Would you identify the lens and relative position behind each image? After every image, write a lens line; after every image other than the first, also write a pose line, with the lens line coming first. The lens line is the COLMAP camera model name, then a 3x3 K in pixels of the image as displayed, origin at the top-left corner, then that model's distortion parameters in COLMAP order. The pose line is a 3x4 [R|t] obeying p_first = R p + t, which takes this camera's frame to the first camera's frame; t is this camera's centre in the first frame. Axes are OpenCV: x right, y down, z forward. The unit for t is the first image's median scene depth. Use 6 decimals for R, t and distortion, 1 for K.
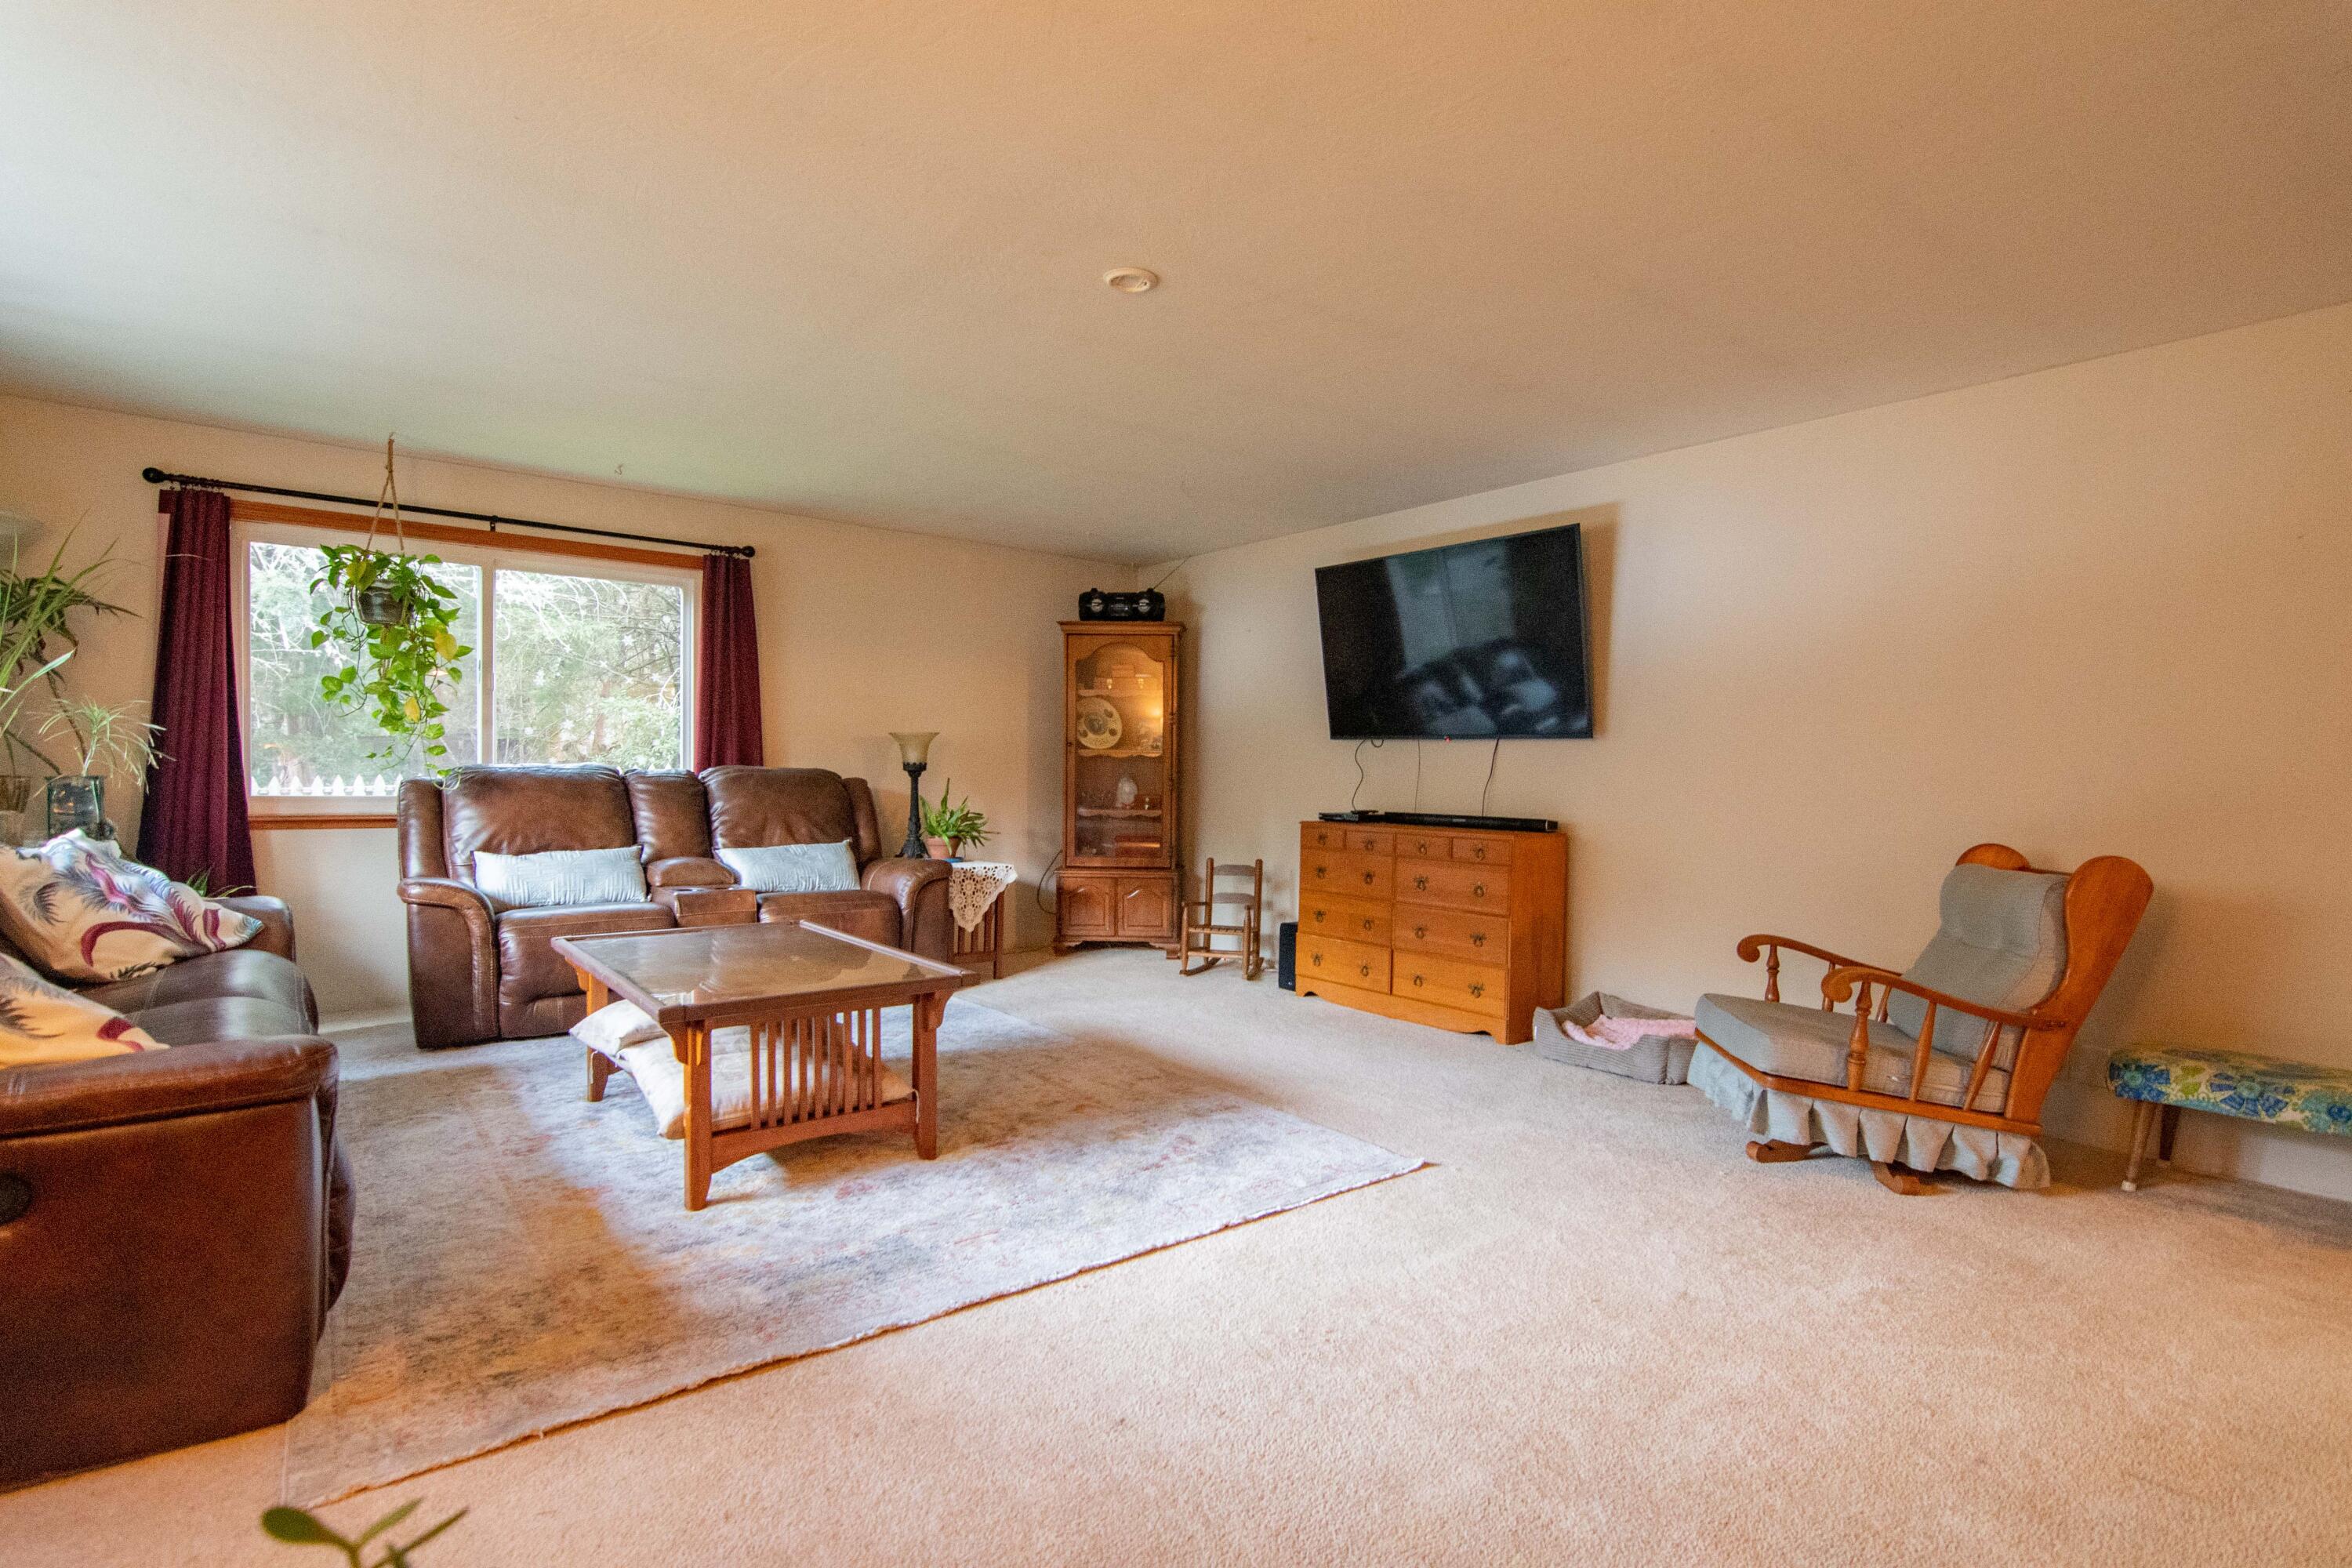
lens RADIAL K [[1179.7, 0, 1185.2], [0, 1179.7, 781.6], [0, 0, 1]] dist [-0.002383, 0.001706]
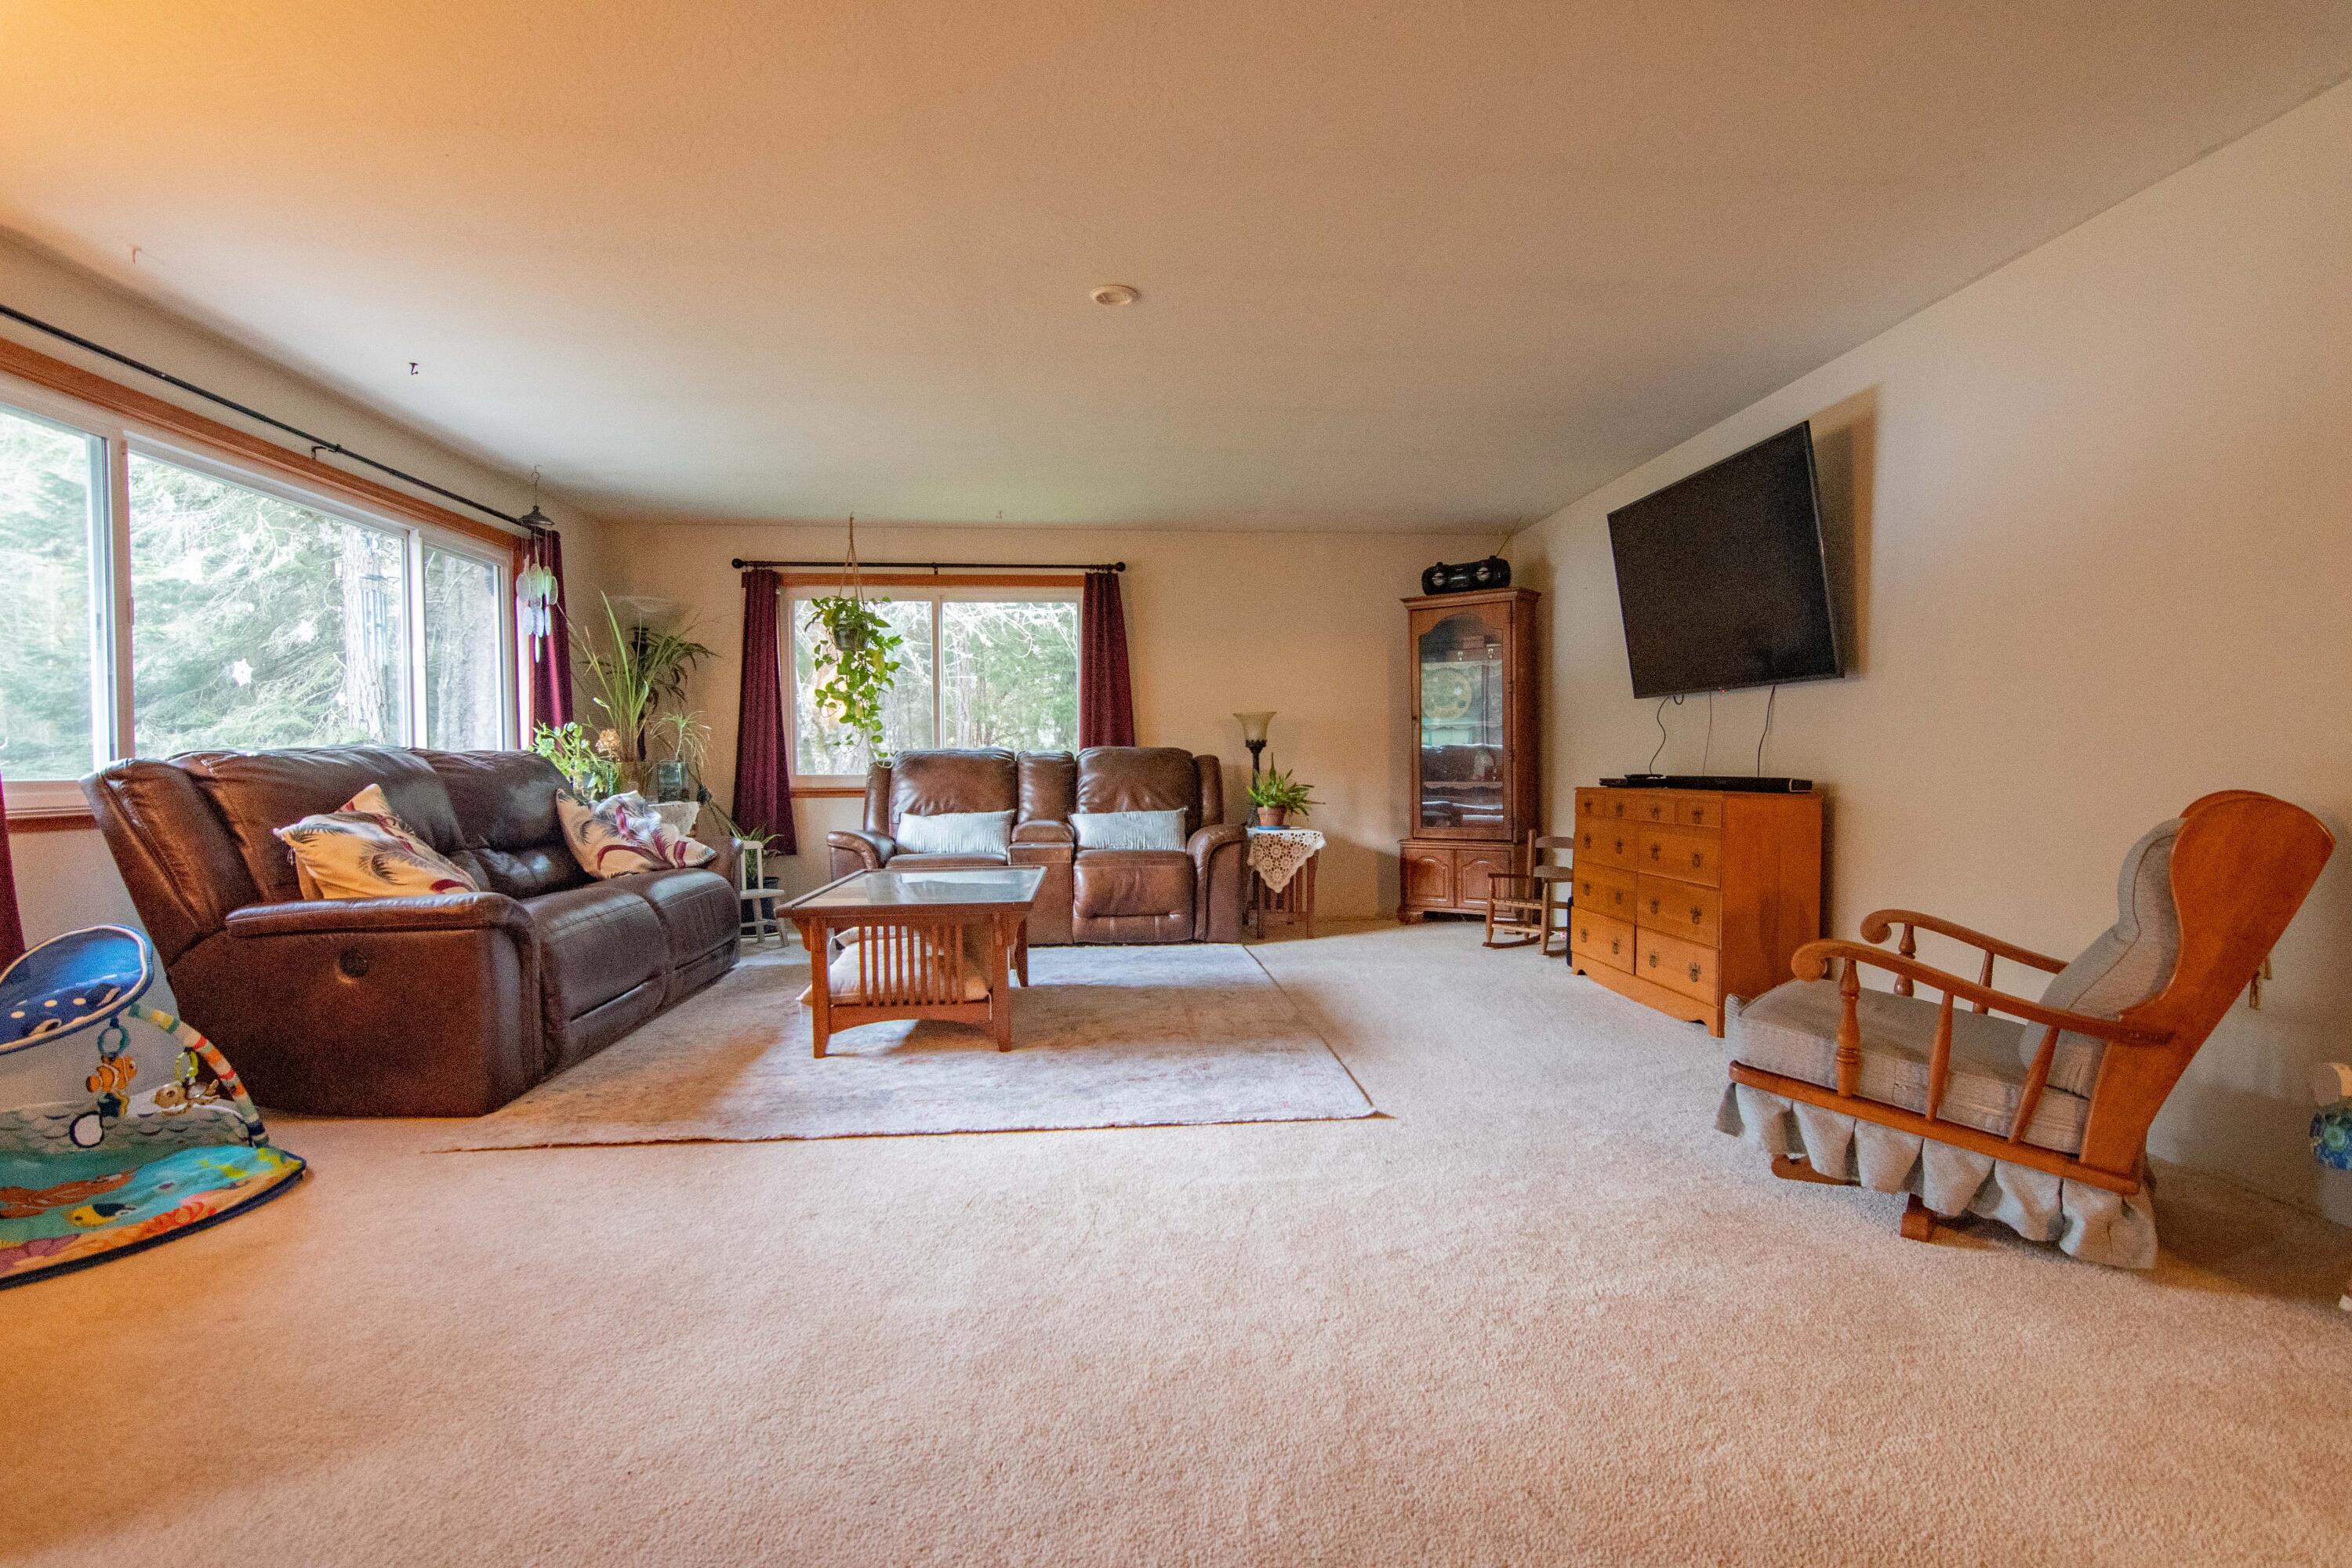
lens RADIAL K [[1179.7, 0, 1197.6], [0, 1179.7, 779.7], [0, 0, 1]] dist [-0.002383, 0.001706]
pose [[0.828908, -0.014169, -0.559205, 0.446361], [0.014972, 0.999883, -0.003142, 0.031153], [0.559184, -0.005768, 0.829024, 0.068975]]
